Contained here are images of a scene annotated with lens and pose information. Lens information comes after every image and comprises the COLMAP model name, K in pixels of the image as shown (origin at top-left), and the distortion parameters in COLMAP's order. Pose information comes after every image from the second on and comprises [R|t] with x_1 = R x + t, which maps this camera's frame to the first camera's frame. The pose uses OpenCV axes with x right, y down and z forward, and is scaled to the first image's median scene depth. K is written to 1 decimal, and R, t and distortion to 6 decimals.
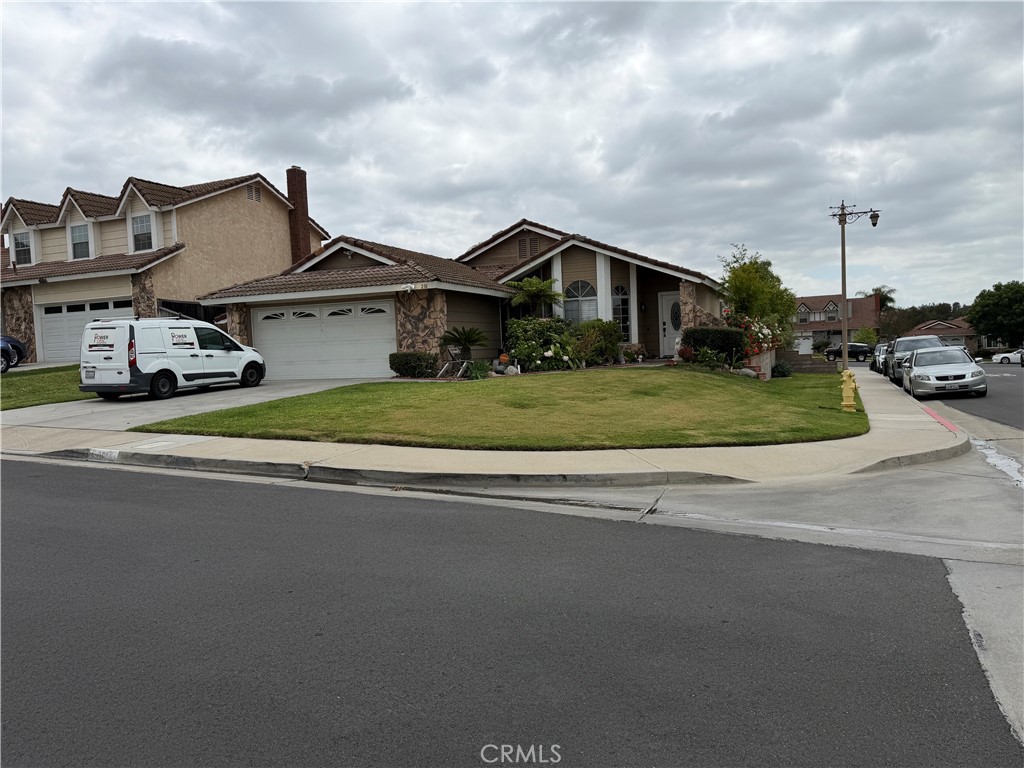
lens RADIAL K [[727.2, 0, 506.3], [0, 727.2, 378.8], [0, 0, 1]] dist [0.076917, -0.098381]
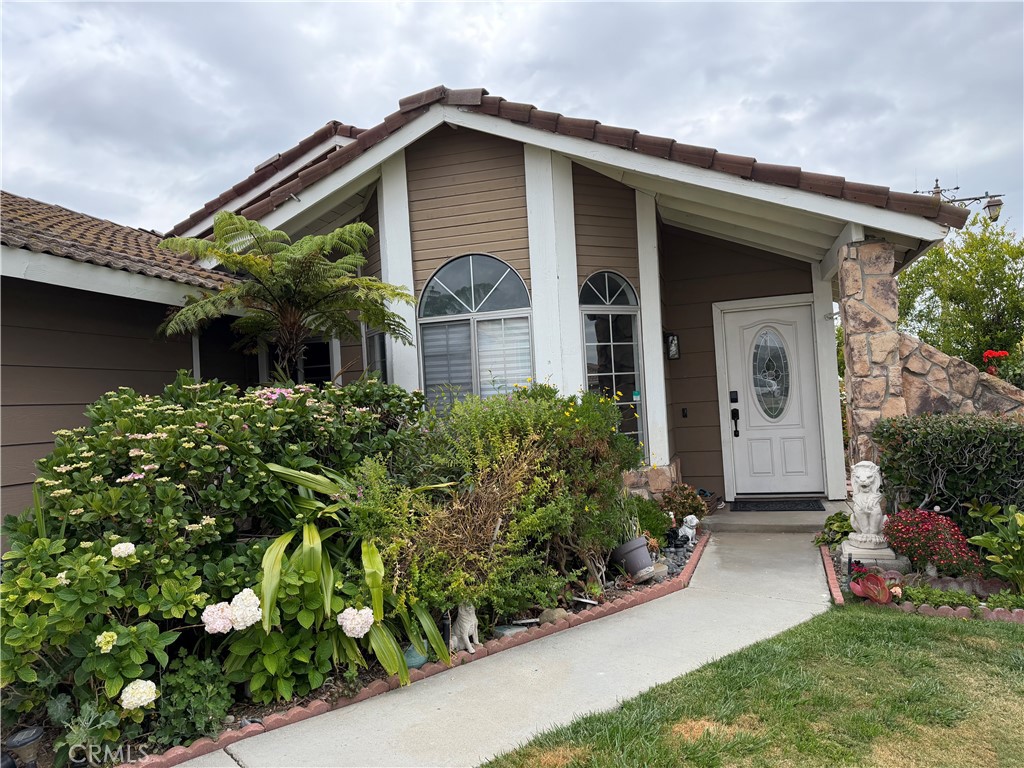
lens RADIAL K [[727.2, 0, 522.2], [0, 727.2, 385.5], [0, 0, 1]] dist [0.076917, -0.098381]
pose [[0.994456, -0.011235, 0.104554, 0.095221], [0.018843, 0.997222, -0.072062, -0.064780], [-0.103454, 0.073633, 0.991905, 0.751640]]
